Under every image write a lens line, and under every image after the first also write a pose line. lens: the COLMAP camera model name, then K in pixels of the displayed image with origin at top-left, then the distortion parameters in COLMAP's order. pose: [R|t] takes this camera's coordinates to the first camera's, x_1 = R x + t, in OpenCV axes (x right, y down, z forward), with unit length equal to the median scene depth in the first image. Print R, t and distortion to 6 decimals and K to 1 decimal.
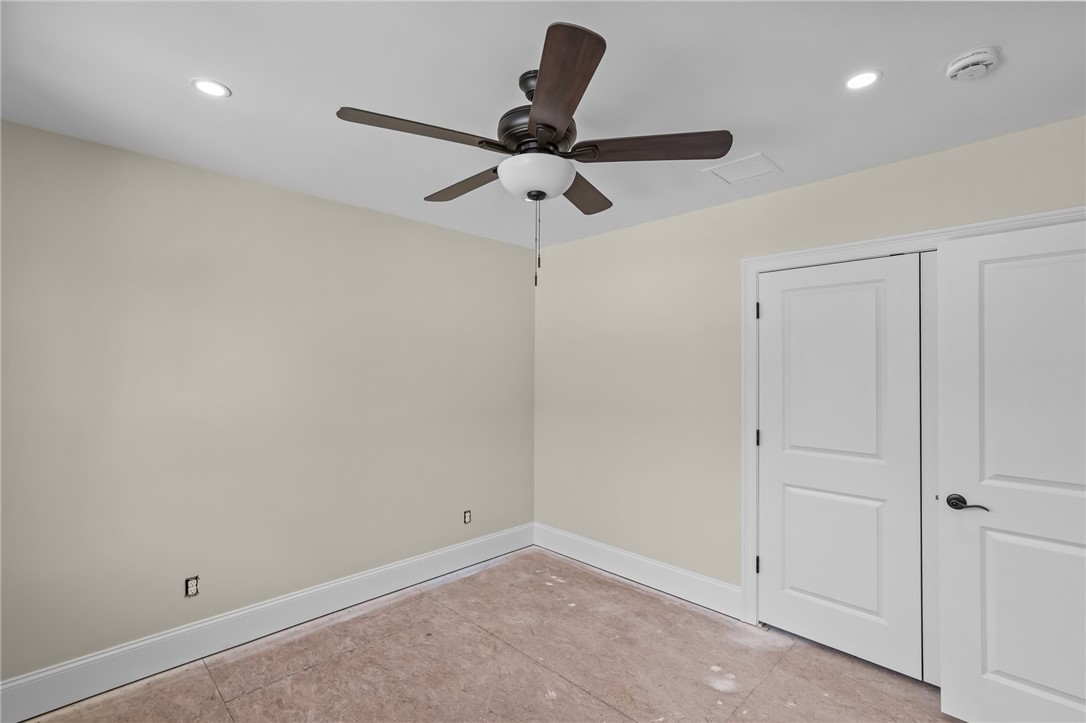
lens RADIAL K [[493.6, 0, 542.9], [0, 493.6, 360.4], [0, 0, 1]] dist [-0.017721, 0.014544]
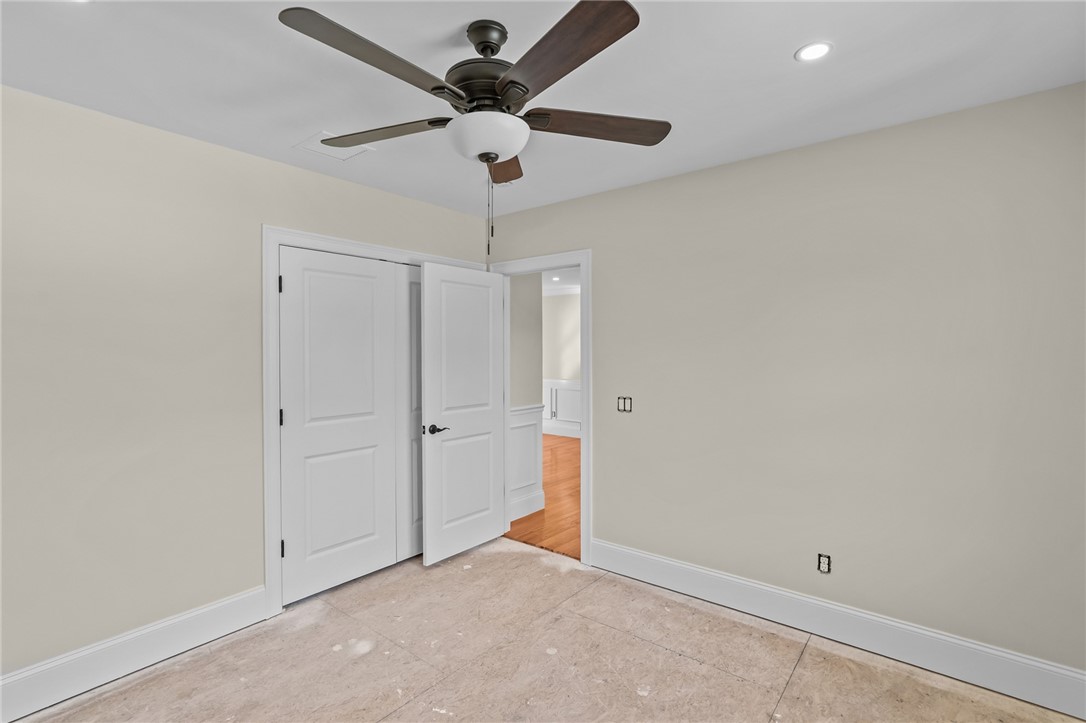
lens RADIAL K [[493.6, 0, 552.8], [0, 493.6, 354.5], [0, 0, 1]] dist [-0.017721, 0.014544]
pose [[-0.106746, -0.015266, 0.994169, -0.573281], [-0.013972, 0.999806, 0.013852, 0.014168], [-0.994188, -0.012412, -0.106938, 0.583878]]
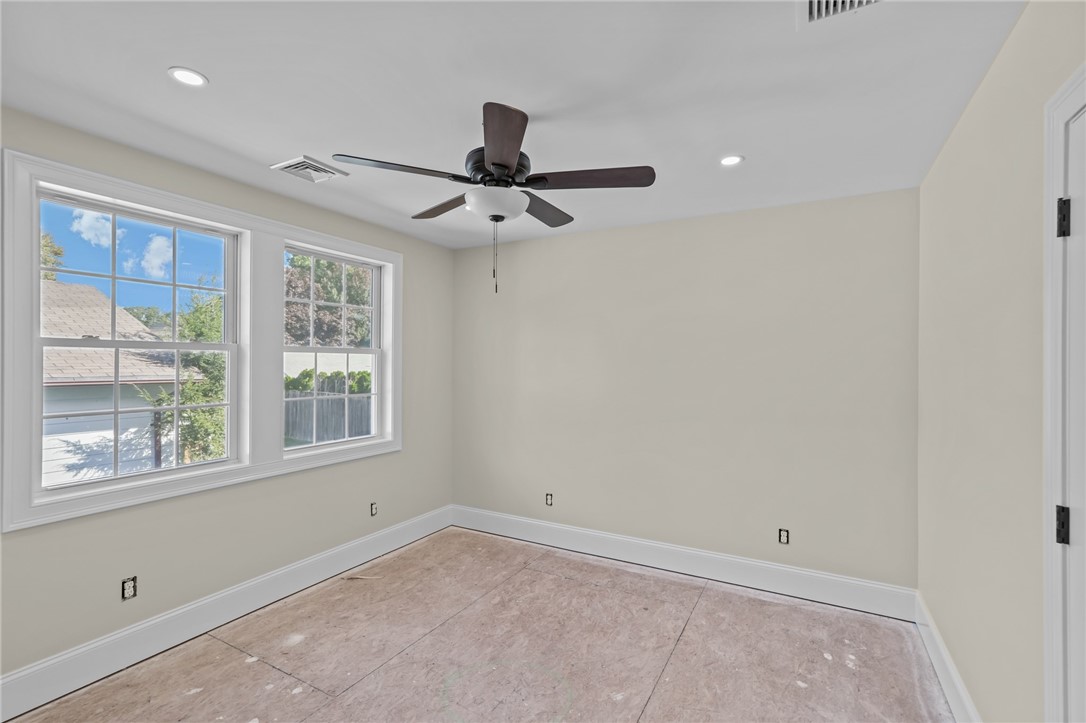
lens RADIAL K [[493.6, 0, 539.6], [0, 493.6, 353.5], [0, 0, 1]] dist [-0.017721, 0.014544]
pose [[0.270170, -0.025831, -0.962466, 0.726384], [0.010723, 0.999659, -0.023819, 0.019986], [0.962753, -0.003885, 0.270355, 0.464931]]
